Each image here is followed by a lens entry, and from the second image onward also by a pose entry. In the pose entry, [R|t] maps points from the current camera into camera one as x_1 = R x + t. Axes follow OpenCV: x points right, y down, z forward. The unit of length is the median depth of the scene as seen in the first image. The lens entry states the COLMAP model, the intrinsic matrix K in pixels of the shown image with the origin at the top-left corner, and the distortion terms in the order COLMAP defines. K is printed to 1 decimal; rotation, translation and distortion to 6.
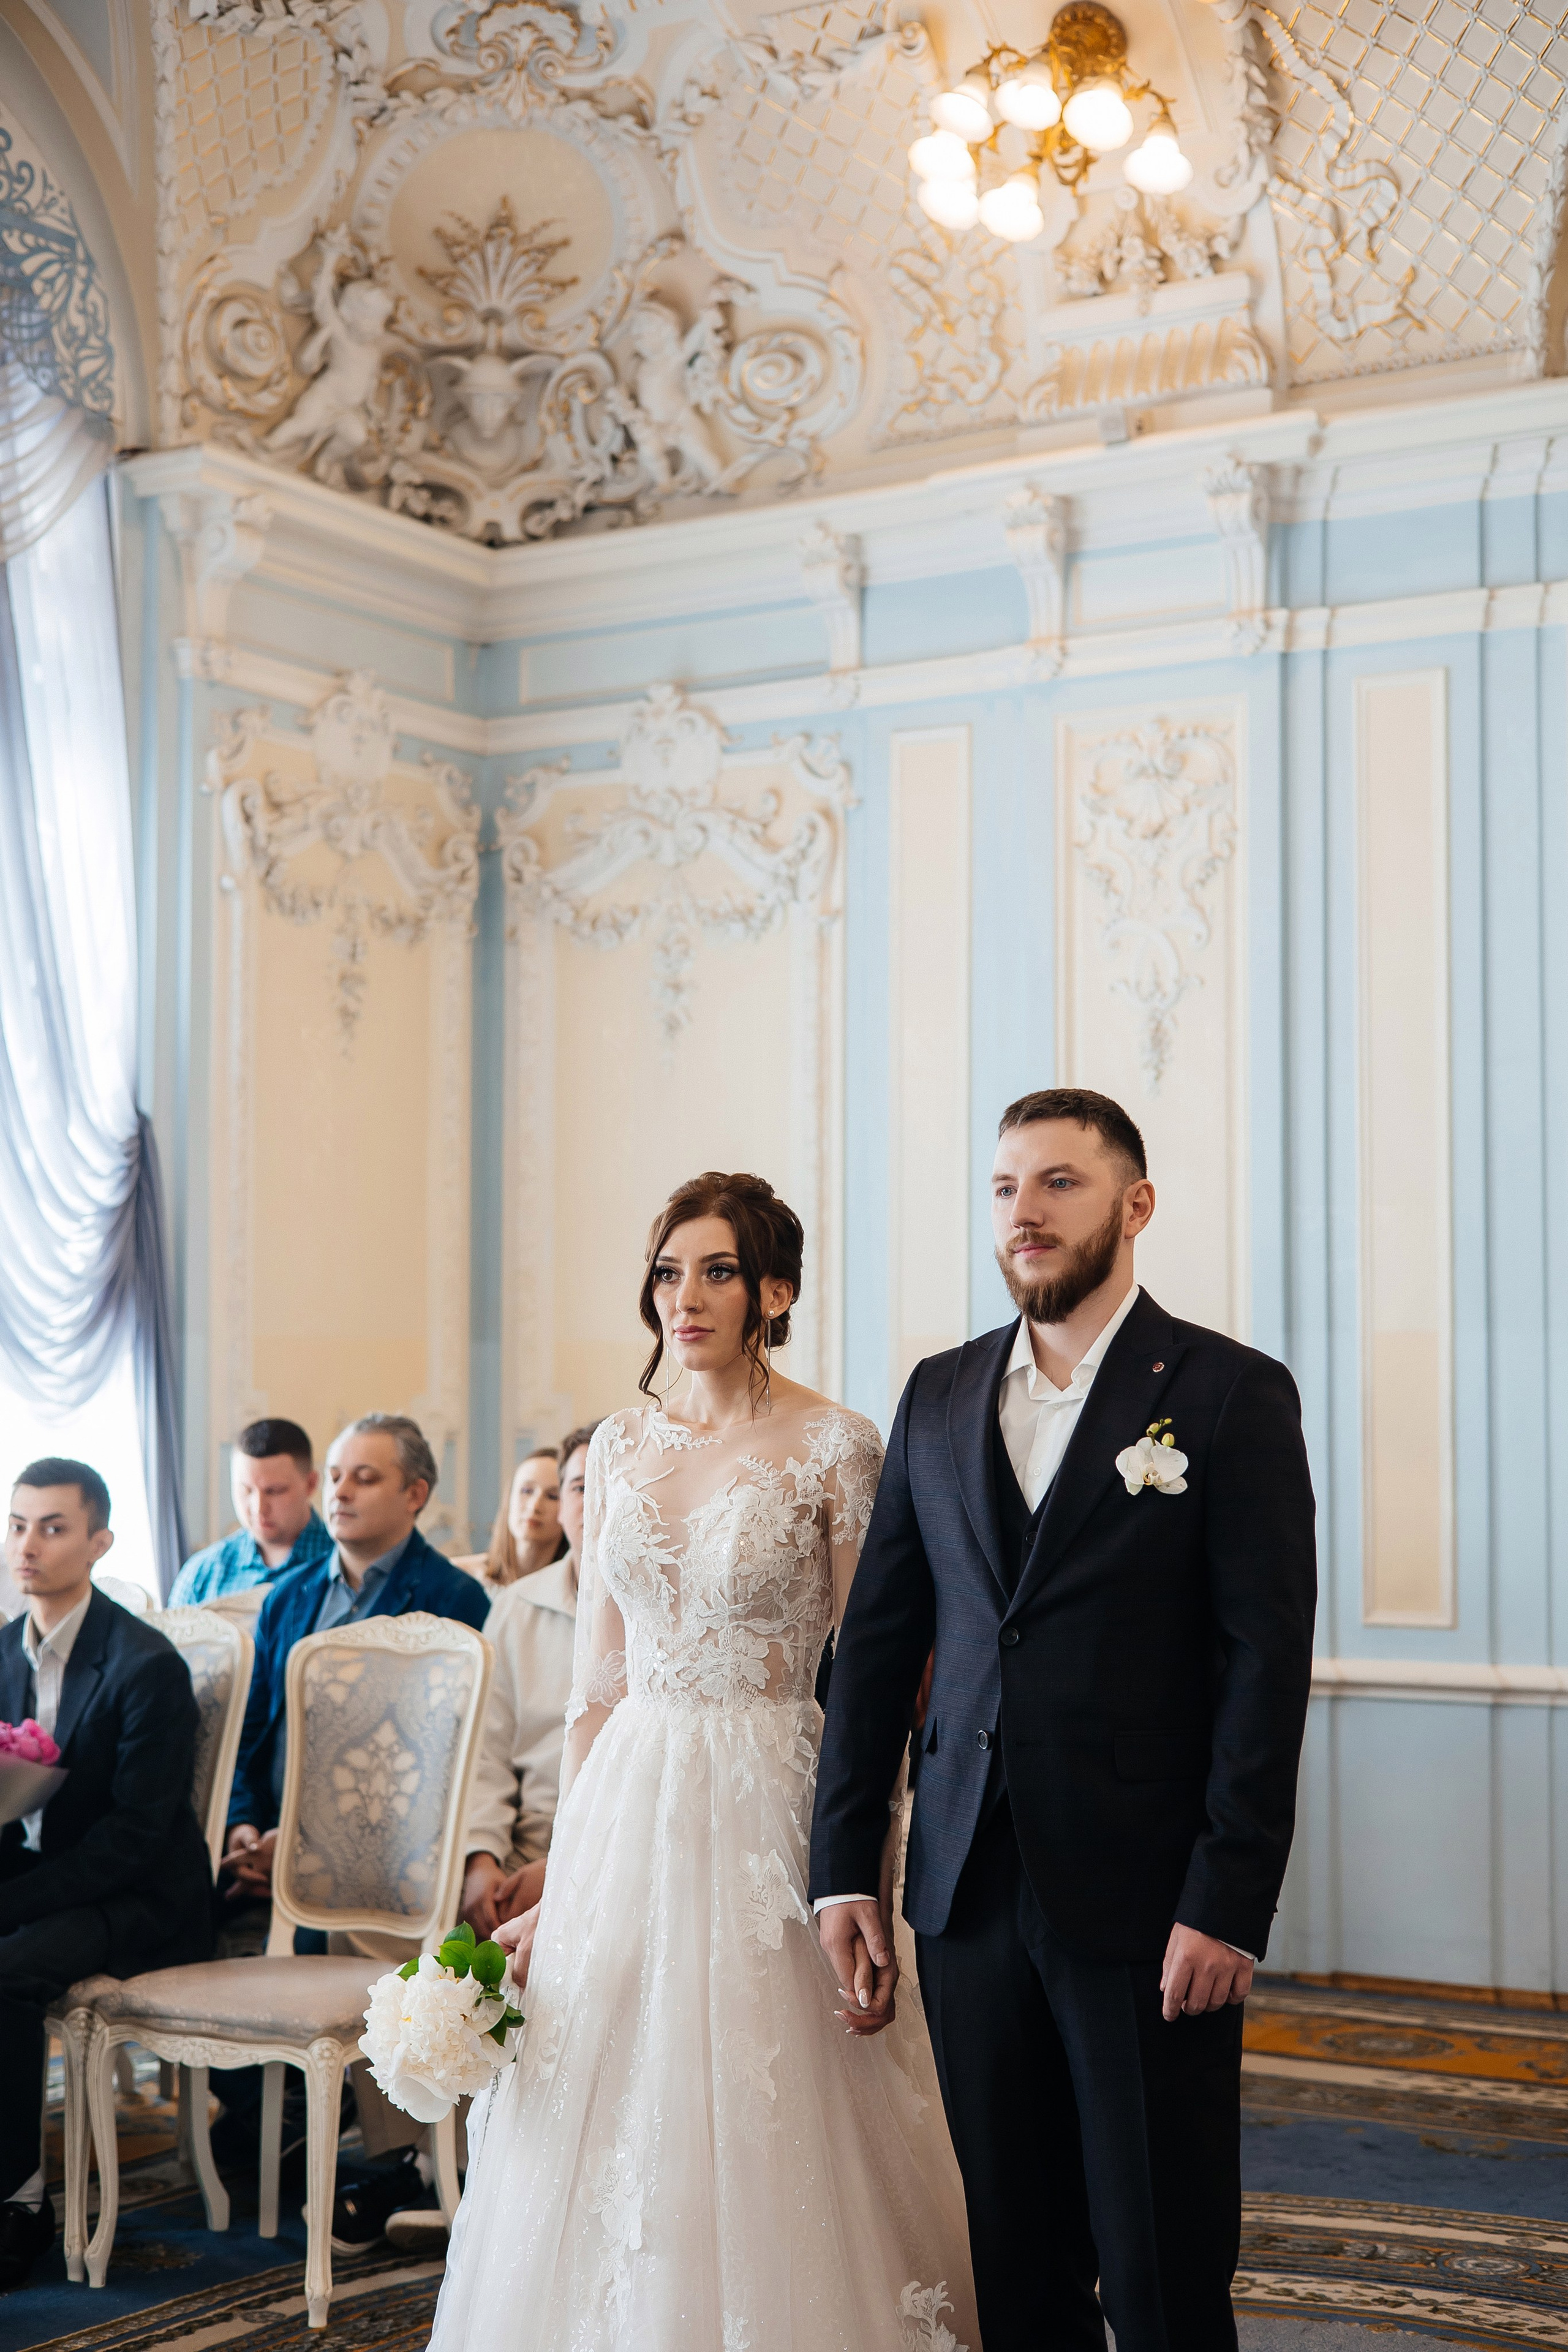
lens RADIAL K [[3833.4, 0, 784.0], [0, 3833.4, 1176.0], [0, 0, 1]] dist [0.007580, -0.137734]
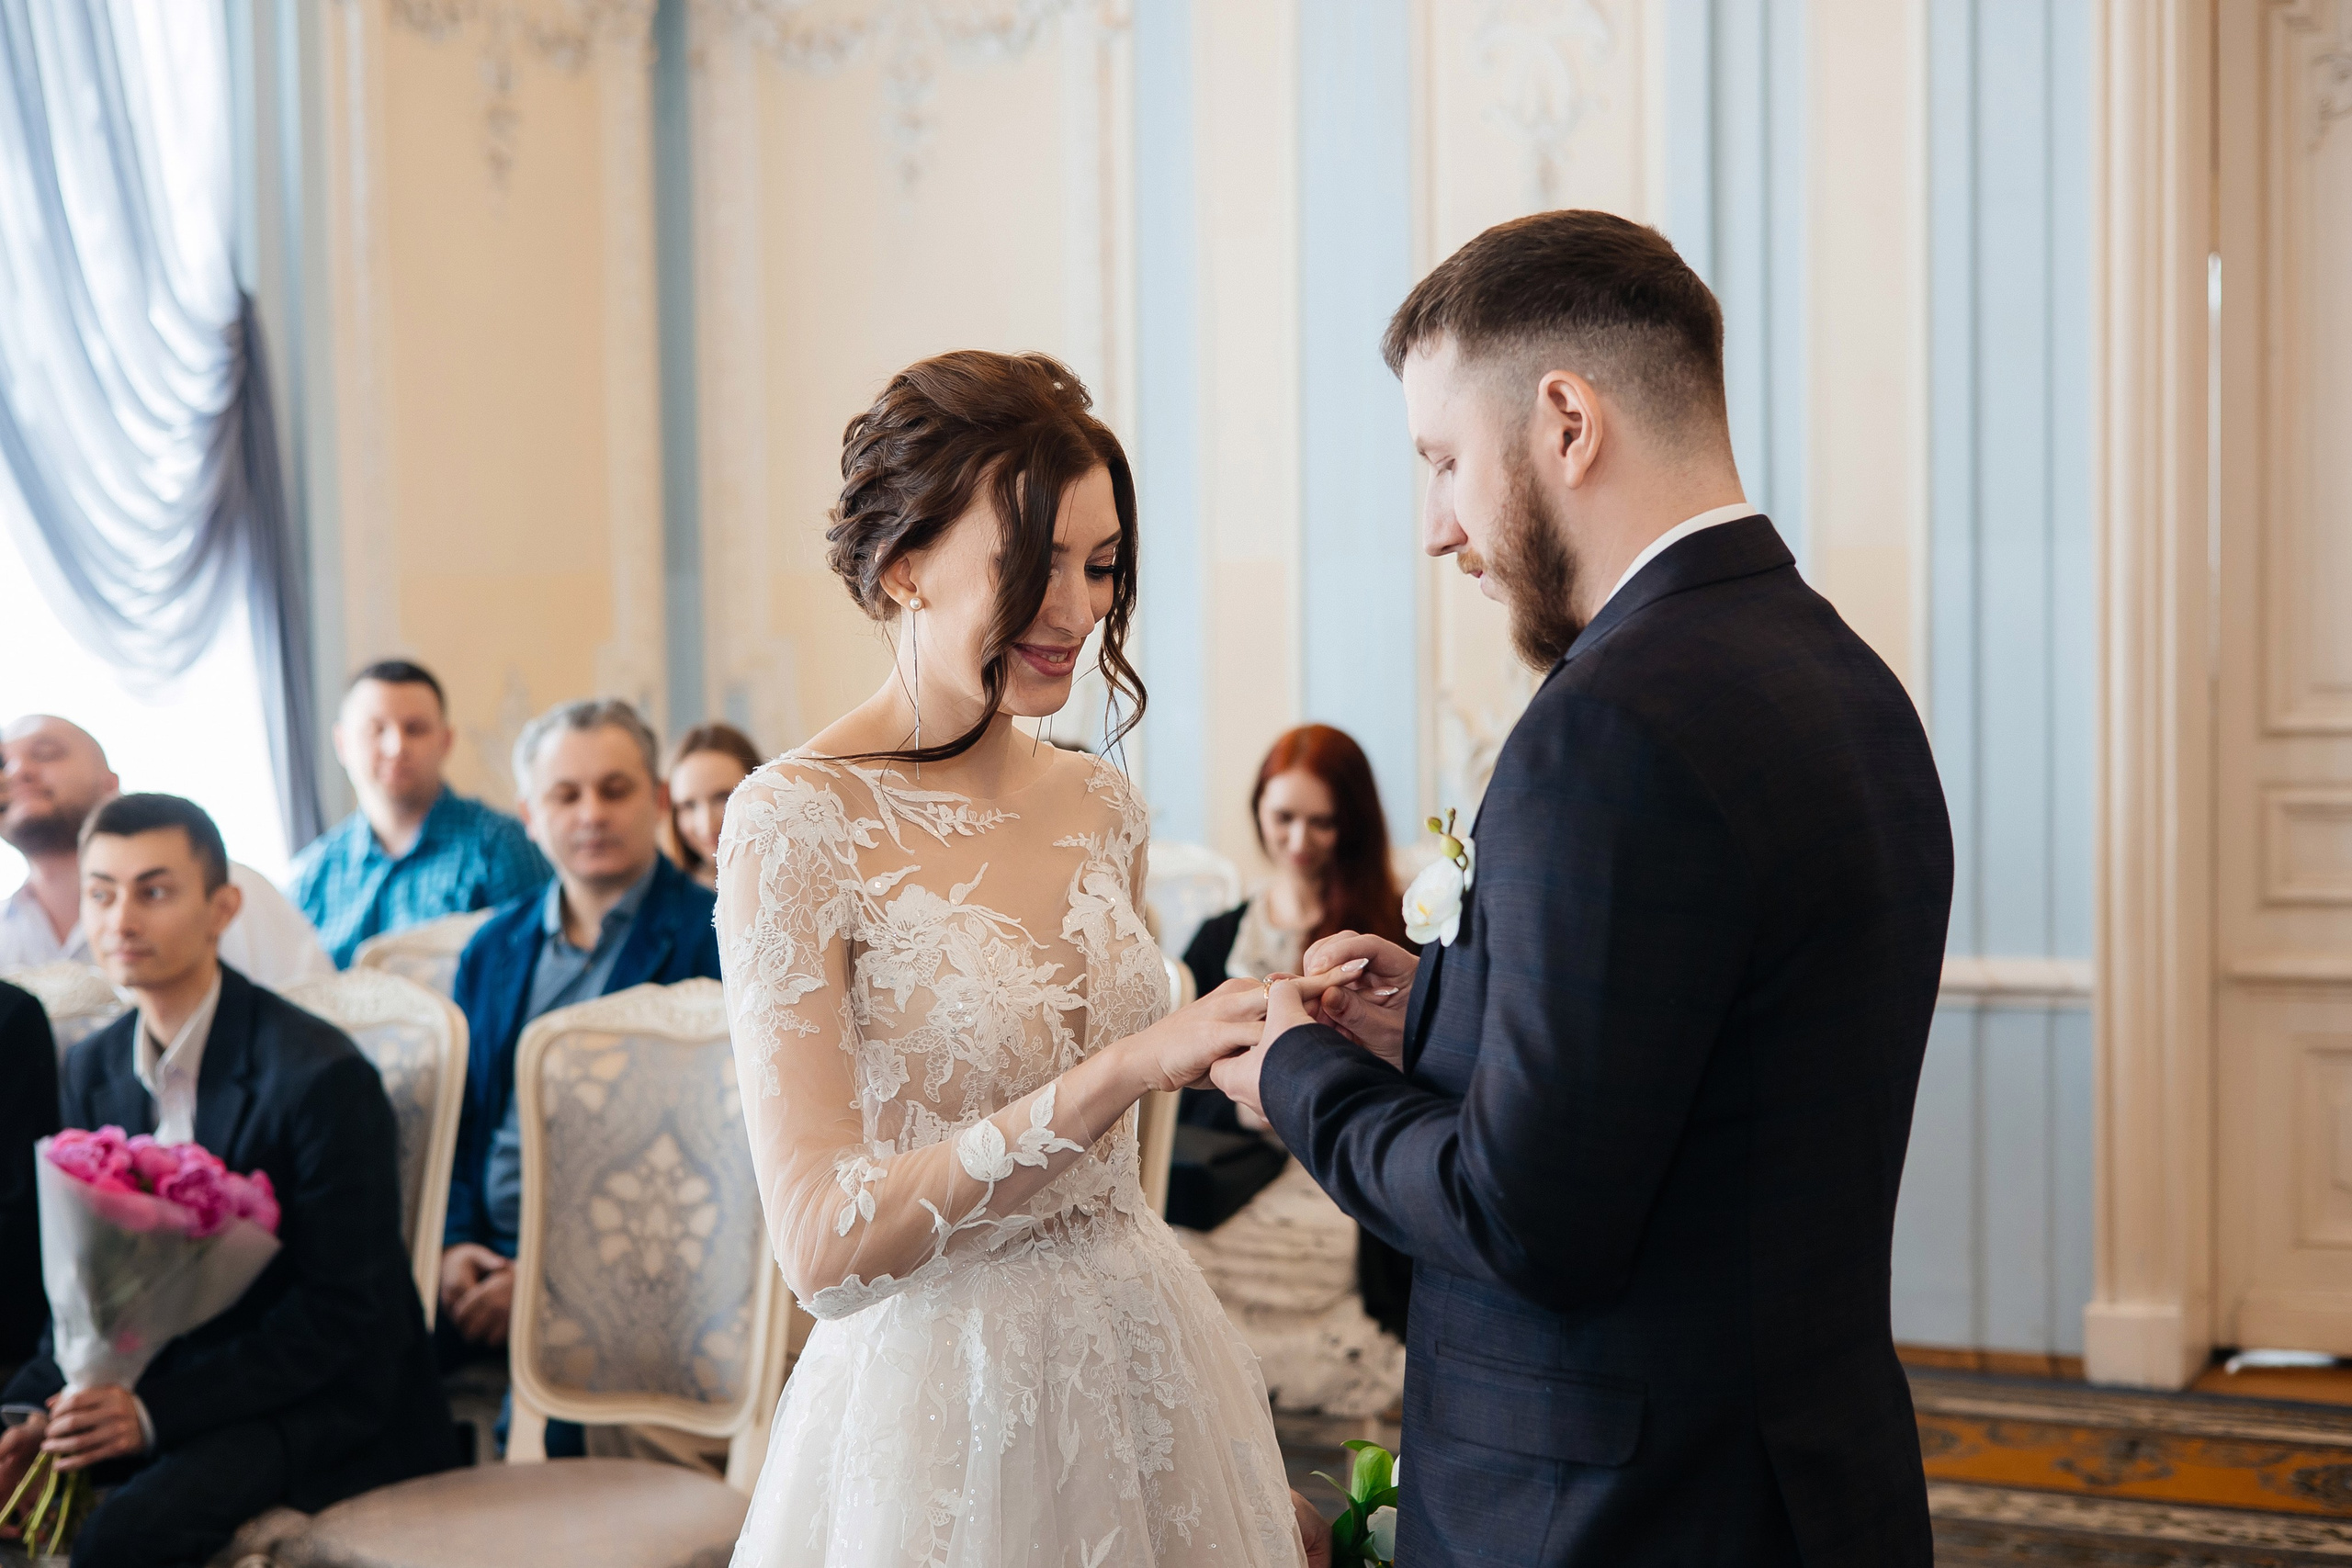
lens RADIAL K [[3833.1, 0, 1172.4], [0, 3833.1, 897.5], [0, 0, 1]] dist [0.007580, -0.137734]
pose [[0.996406, -0.024838, 0.080985, -0.063762], [0.013369, 0.990173, 0.139205, -0.000204], [-0.083647, -0.137622, 0.986947, 0.281300]]
